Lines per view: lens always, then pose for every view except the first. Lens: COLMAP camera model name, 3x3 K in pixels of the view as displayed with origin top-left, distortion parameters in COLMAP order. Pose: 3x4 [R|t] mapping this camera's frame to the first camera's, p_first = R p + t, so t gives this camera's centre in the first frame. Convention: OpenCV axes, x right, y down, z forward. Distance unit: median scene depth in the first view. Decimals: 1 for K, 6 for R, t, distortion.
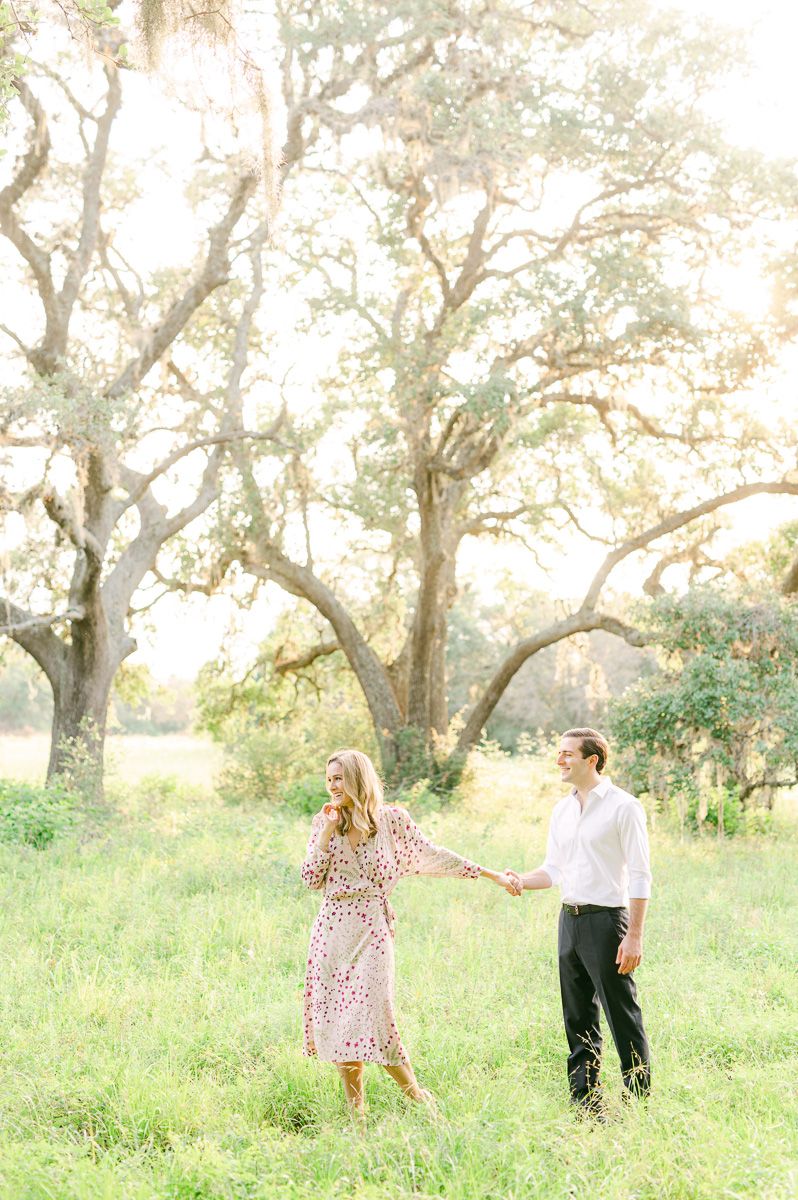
lens RADIAL K [[1684.8, 0, 399.0], [0, 1684.8, 600.0], [0, 0, 1]] dist [0.002894, 0.024824]
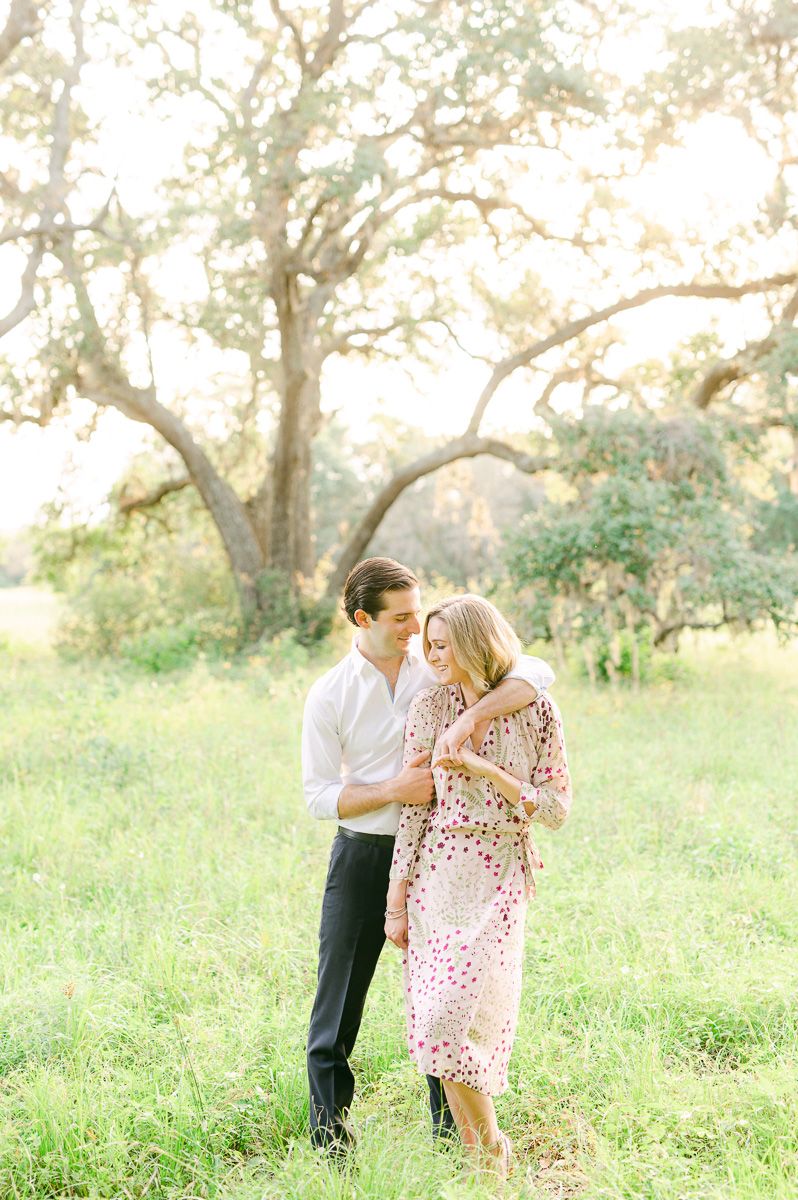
lens RADIAL K [[1730.7, 0, 399.0], [0, 1730.7, 600.0], [0, 0, 1]] dist [0.003987, 0.007874]
pose [[0.997006, -0.021678, 0.074217, 0.004928], [0.014867, 0.995728, 0.091127, 0.008775], [-0.075875, -0.089751, 0.993070, 0.091323]]
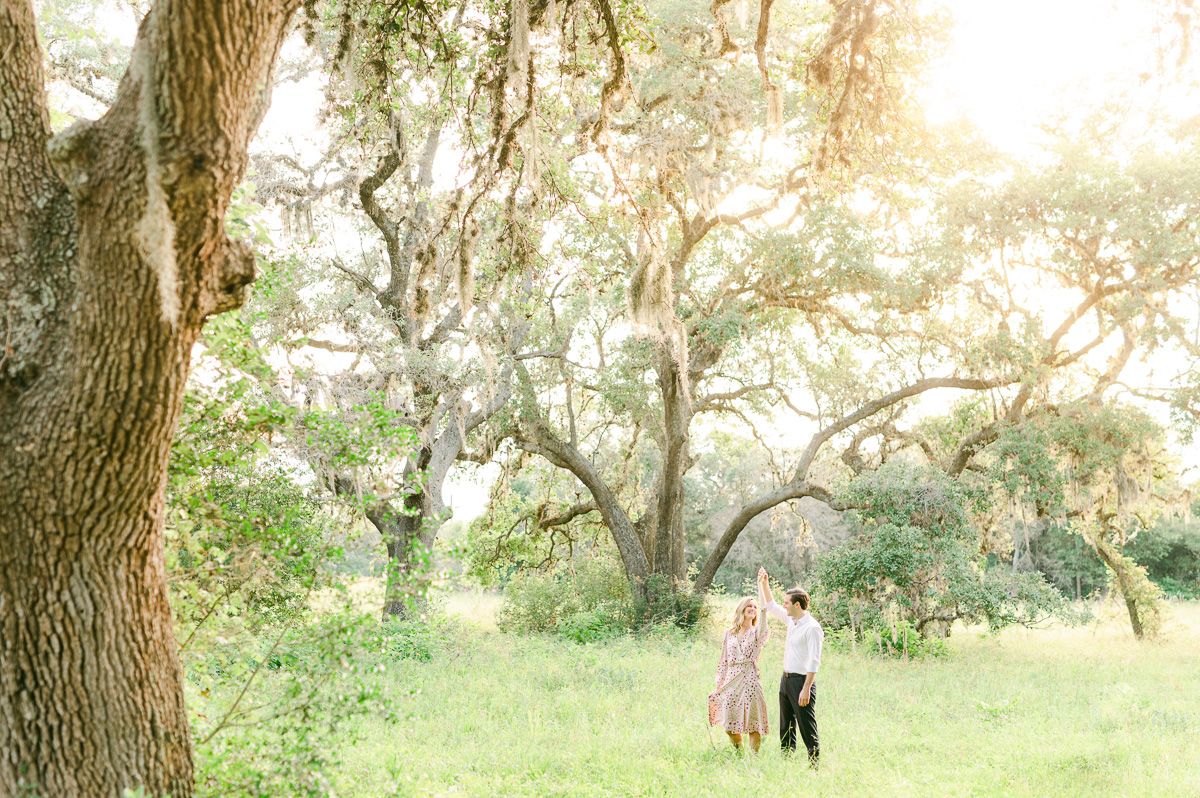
lens RADIAL K [[1684.8, 0, 583.4], [0, 1684.8, 399.3], [0, 0, 1]] dist [0.002894, 0.024824]
pose [[0.999954, -0.004680, -0.008318, -0.035022], [0.004496, 0.999750, -0.021918, -0.025236], [0.008419, 0.021879, 0.999725, -0.235967]]
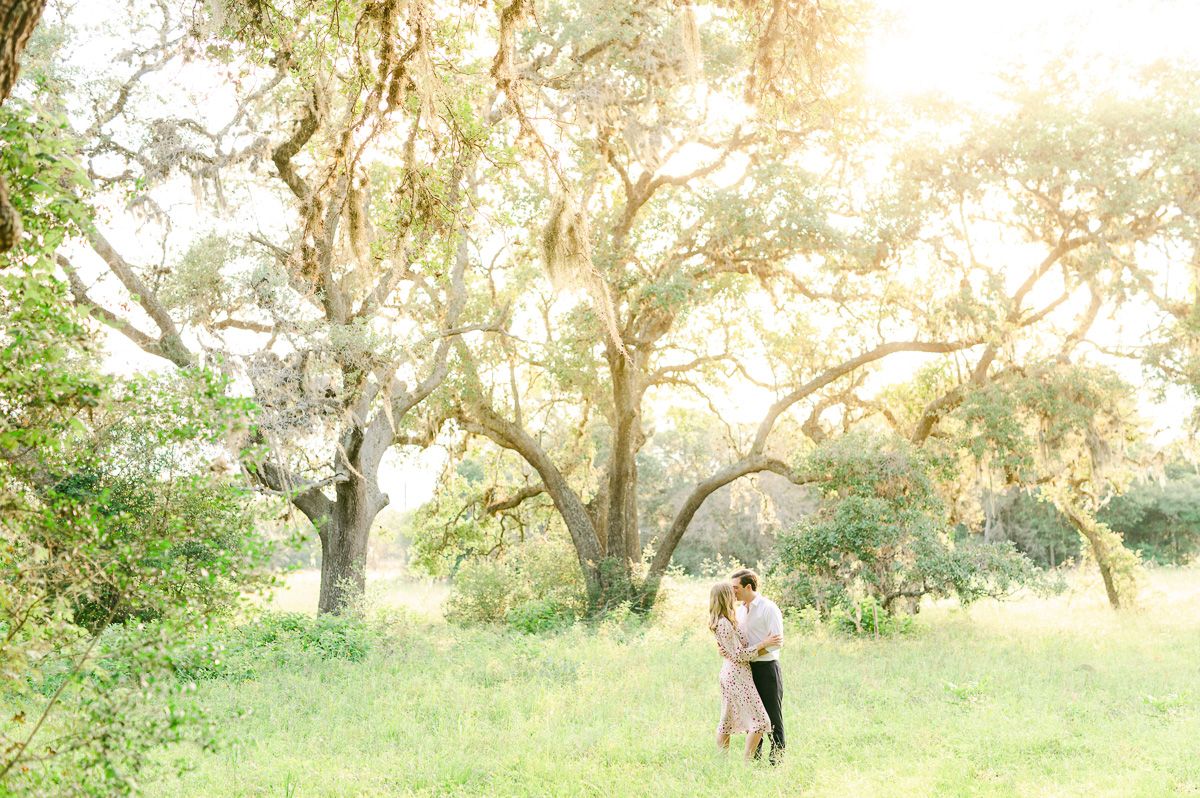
lens RADIAL K [[1730.7, 0, 600.0], [0, 1730.7, 399.0], [0, 0, 1]] dist [0.003987, 0.007874]
pose [[0.999108, -0.034906, 0.023761, -0.024364], [0.035150, 0.999332, -0.009968, -0.022396], [-0.023397, 0.010794, 0.999668, -0.203095]]
